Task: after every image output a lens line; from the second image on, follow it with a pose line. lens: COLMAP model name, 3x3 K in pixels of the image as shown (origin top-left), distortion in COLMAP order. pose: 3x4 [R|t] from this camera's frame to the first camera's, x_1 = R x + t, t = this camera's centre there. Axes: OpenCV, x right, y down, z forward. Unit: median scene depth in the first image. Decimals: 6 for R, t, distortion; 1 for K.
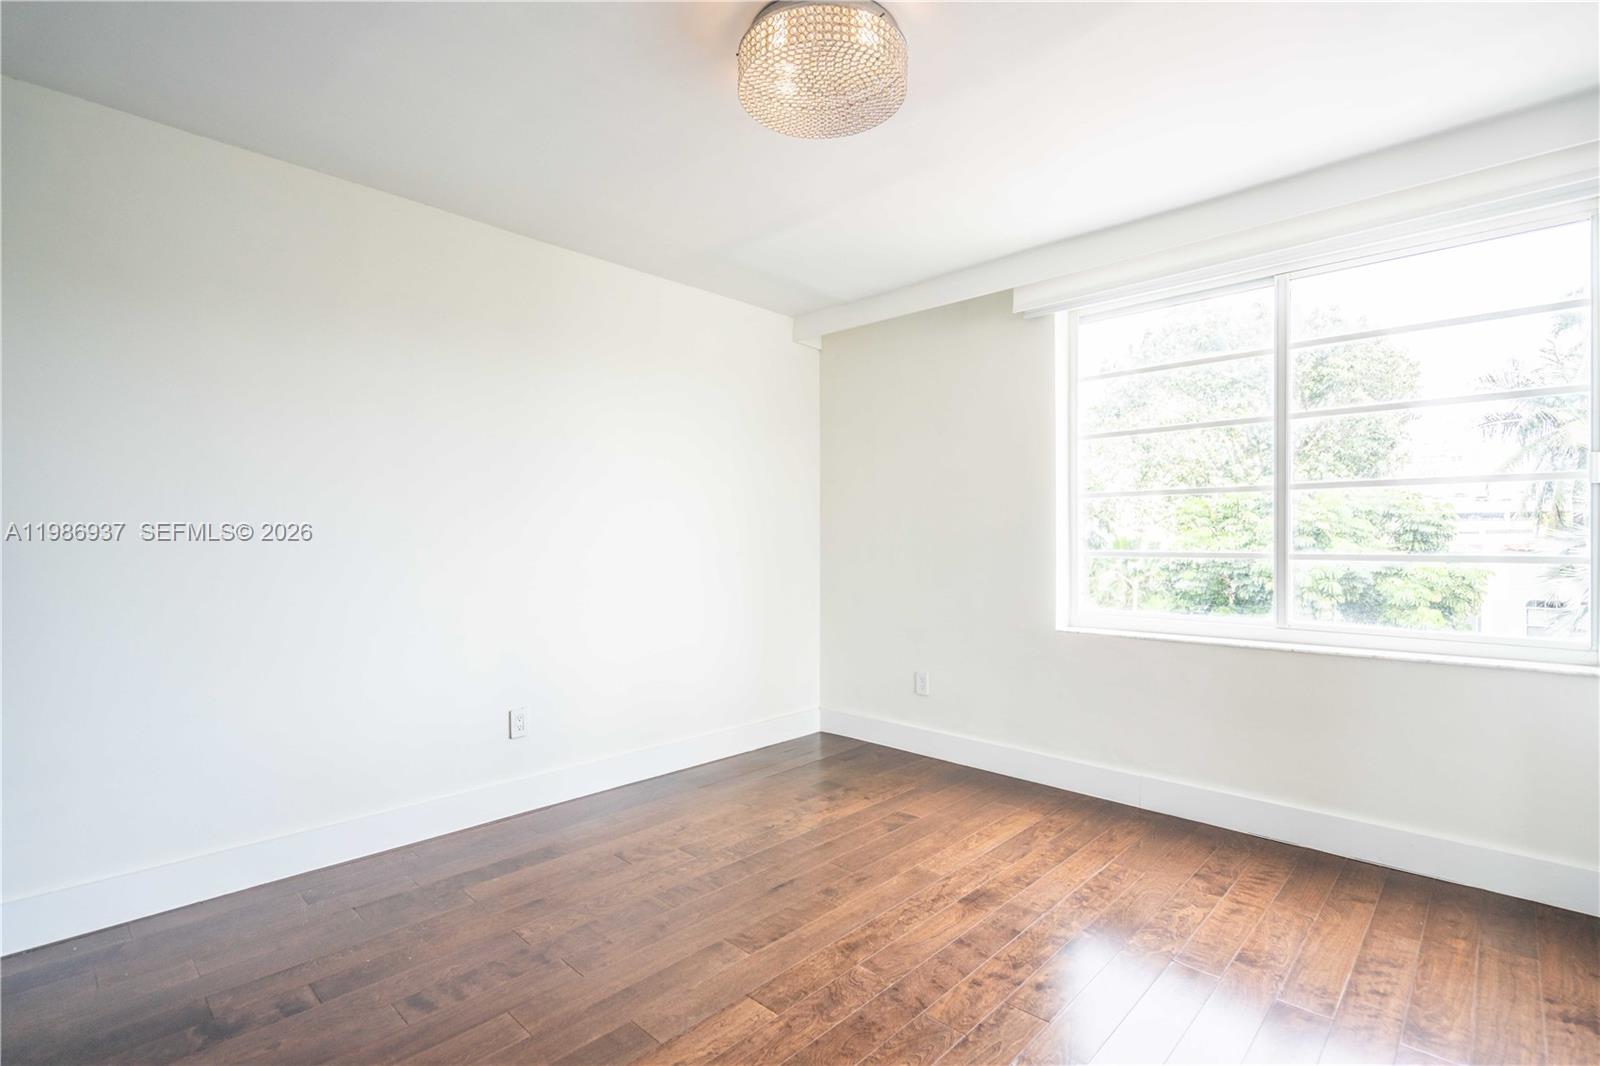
lens RADIAL K [[744.9, 0, 806.1], [0, 744.9, 539.4], [0, 0, 1]] dist [0.002583, 0.000312]
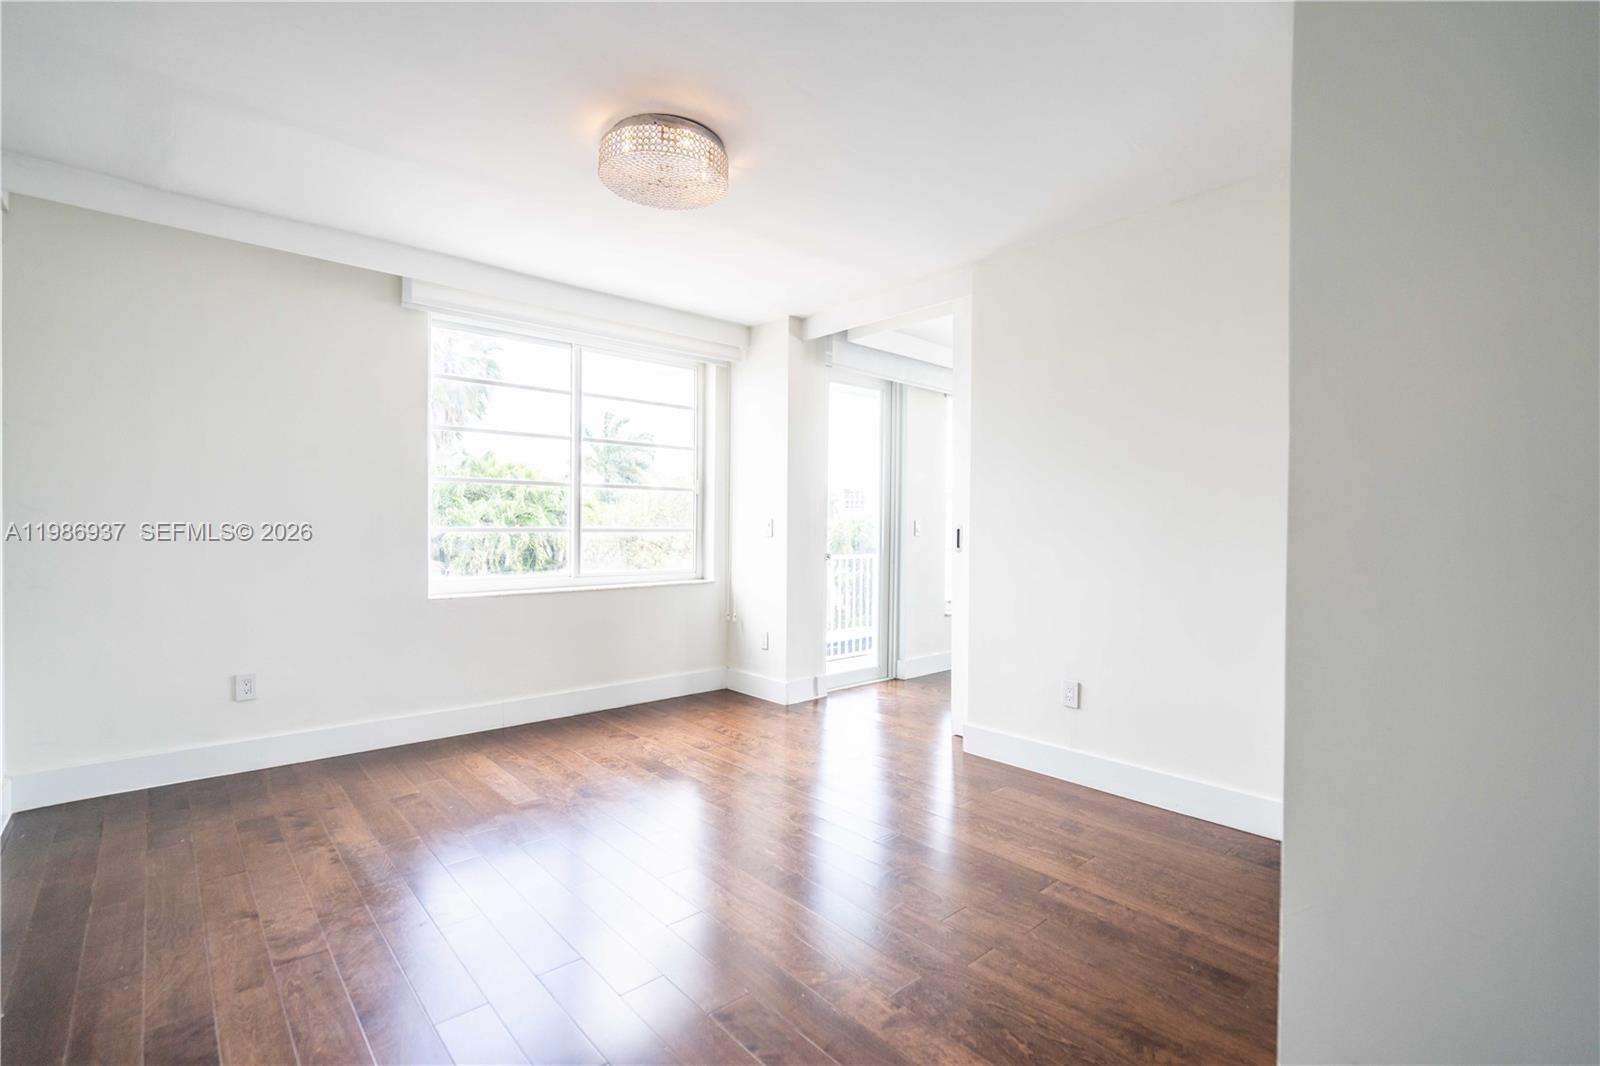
lens RADIAL K [[732.7, 0, 802.5], [0, 732.7, 529.1], [0, 0, 1]] dist [-0.000879, -0.000062]
pose [[0.084115, -0.008809, 0.996417, -0.841556], [-0.012260, 0.999876, 0.009874, 0.000208], [-0.996381, -0.013047, 0.083997, 0.426444]]
